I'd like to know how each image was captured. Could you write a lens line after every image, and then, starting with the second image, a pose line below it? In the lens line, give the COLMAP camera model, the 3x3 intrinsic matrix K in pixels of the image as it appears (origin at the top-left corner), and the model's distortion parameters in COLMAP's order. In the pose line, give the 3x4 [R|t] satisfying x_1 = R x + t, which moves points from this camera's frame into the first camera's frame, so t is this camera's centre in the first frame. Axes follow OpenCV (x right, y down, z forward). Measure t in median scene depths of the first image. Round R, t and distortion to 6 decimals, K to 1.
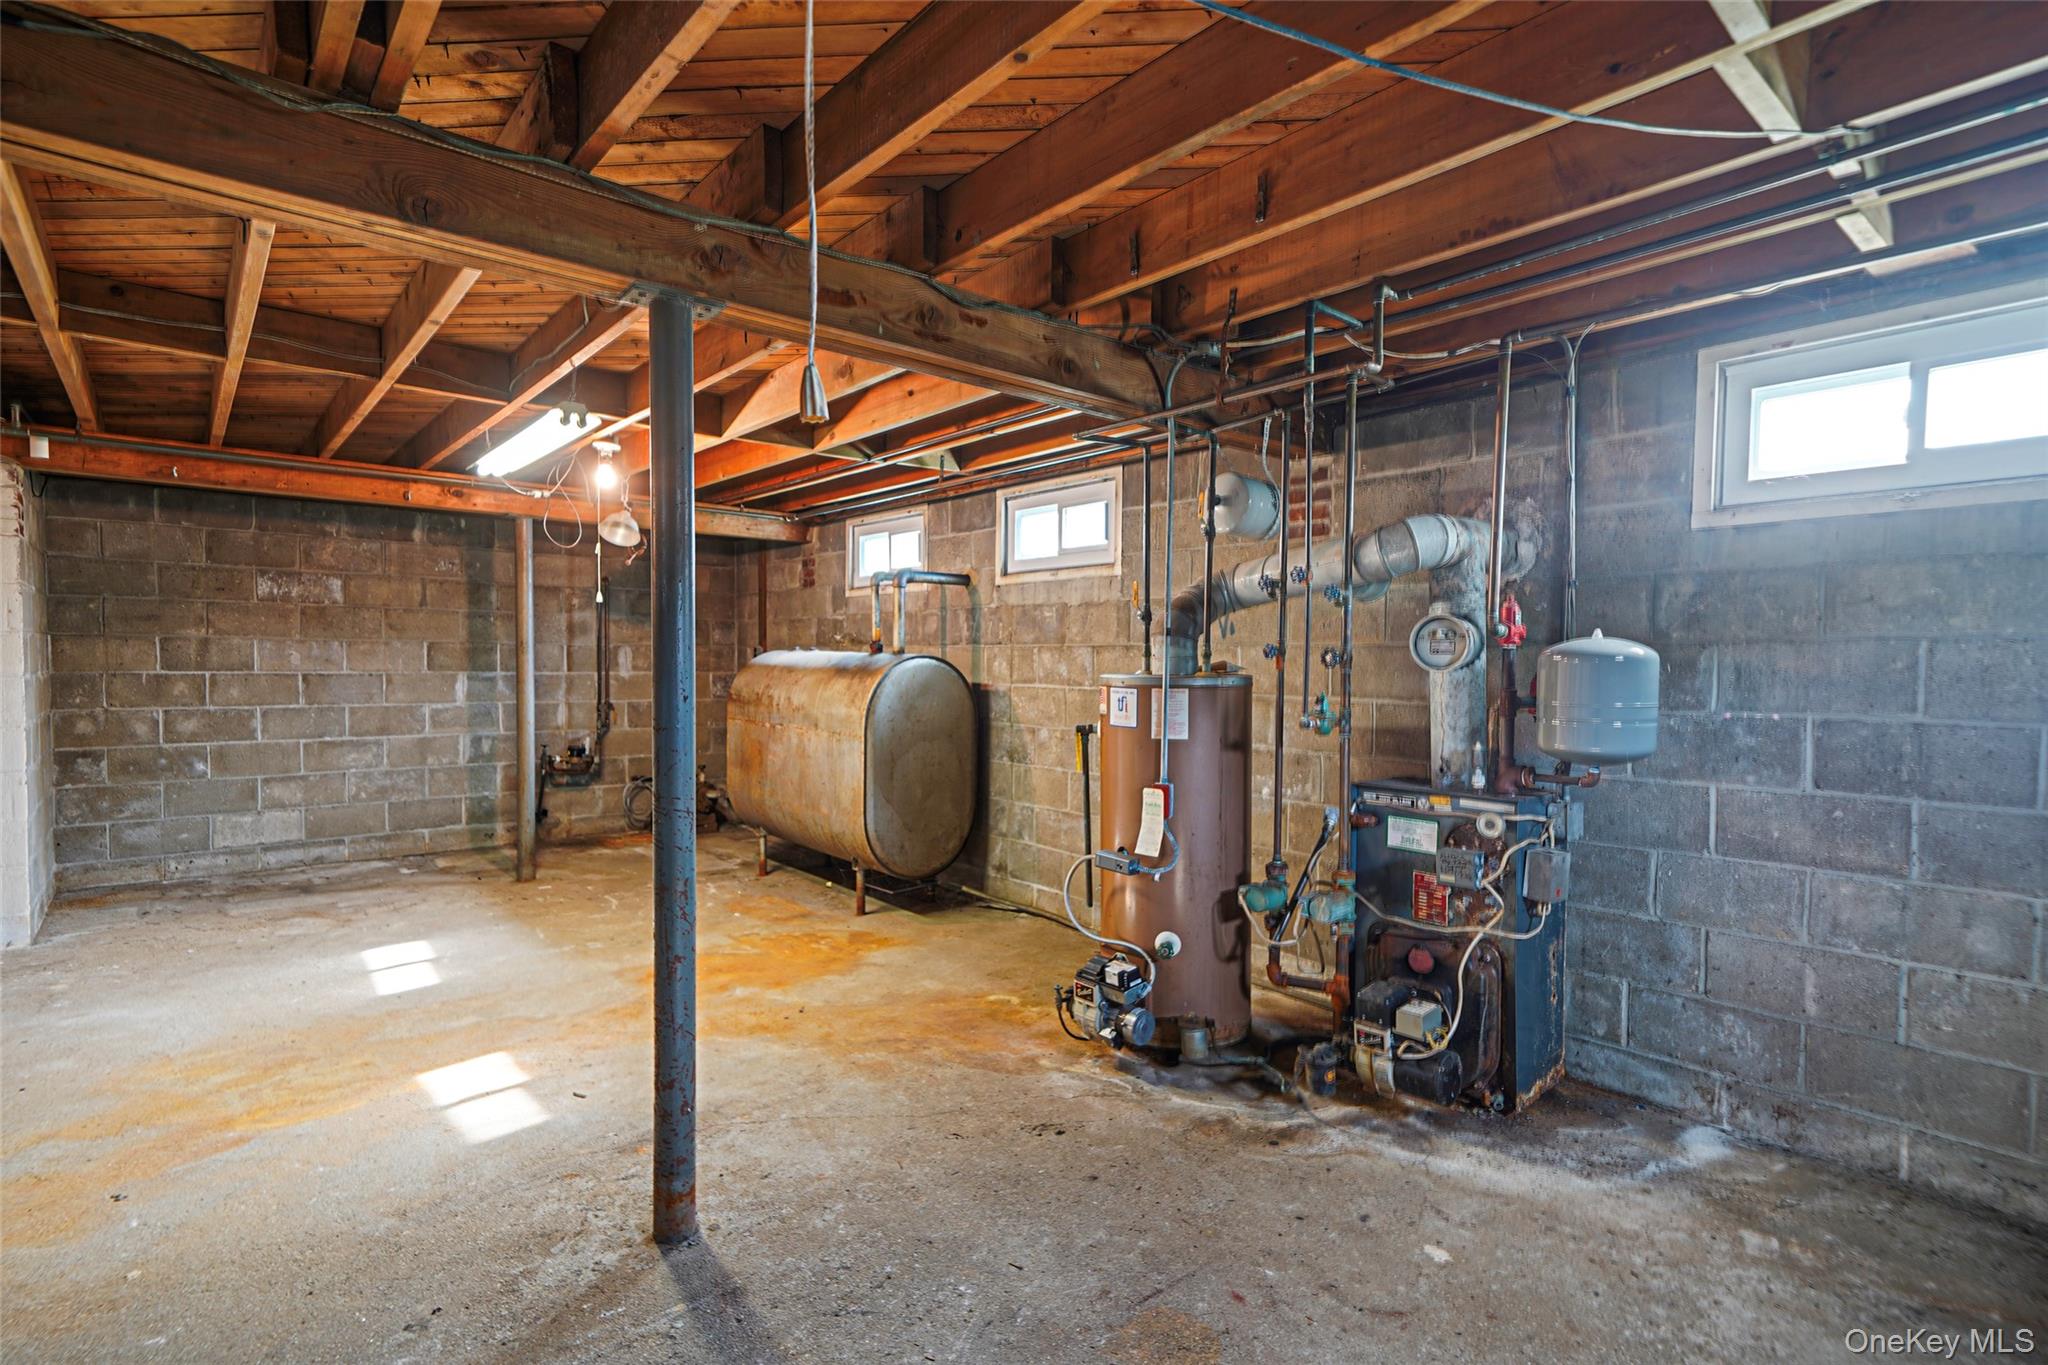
lens RADIAL K [[1036.9, 0, 1006.9], [0, 1036.9, 687.3], [0, 0, 1]] dist [-0.000775, 0.000571]
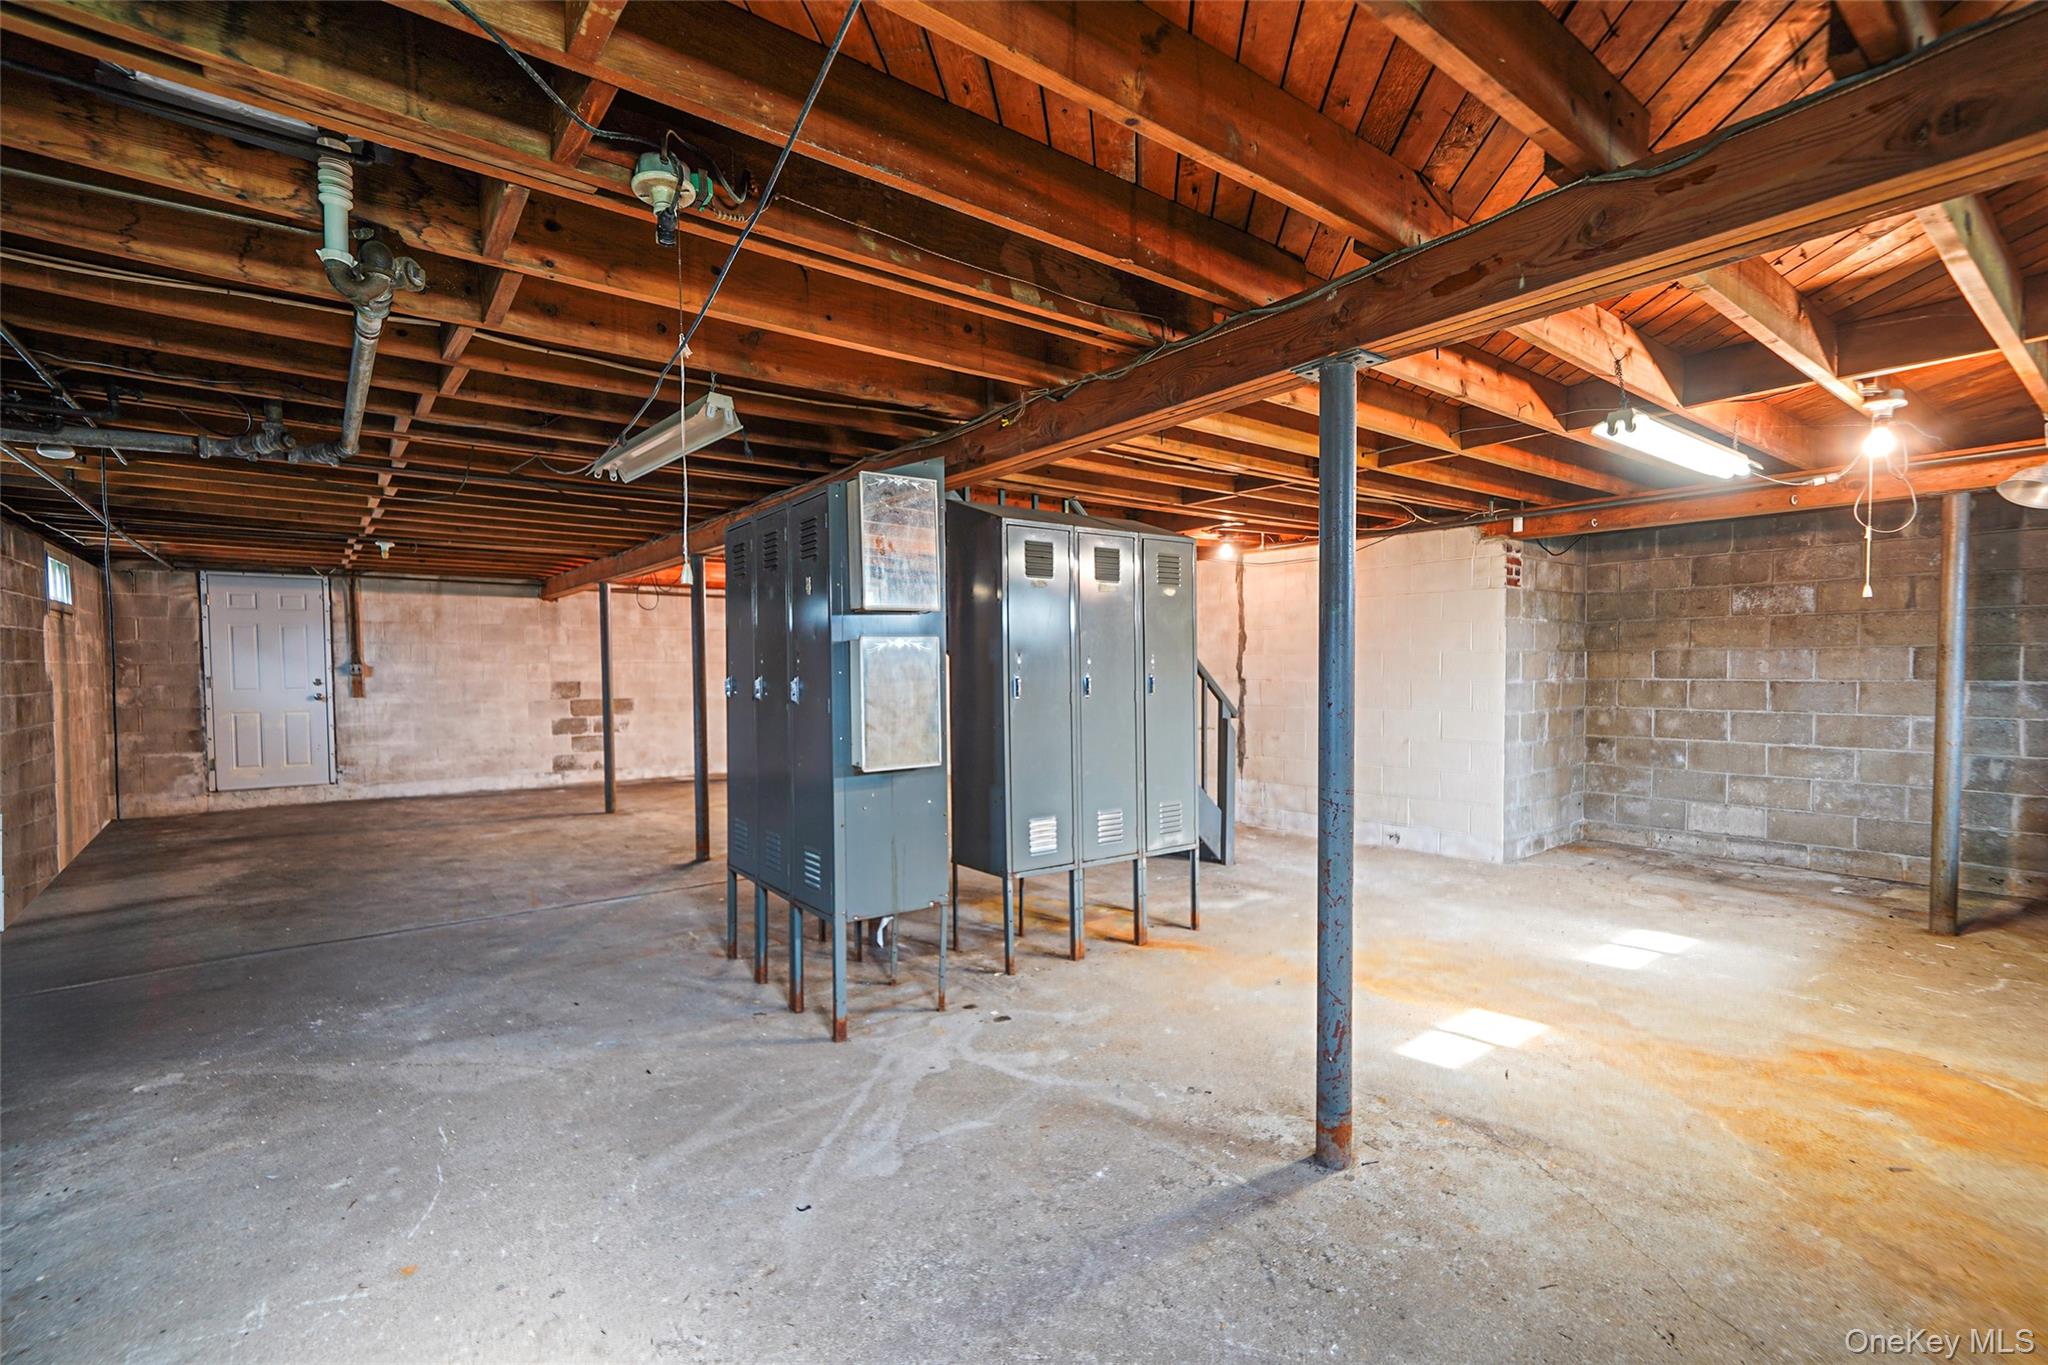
lens RADIAL K [[907.7, 0, 1006.3], [0, 907.7, 683.9], [0, 0, 1]] dist [0.004707, 0.000687]
pose [[-0.086774, 0.010470, -0.996173, 0.316797], [-0.019514, 0.999735, 0.012207, -0.006719], [0.996037, 0.020498, -0.086547, 0.310455]]
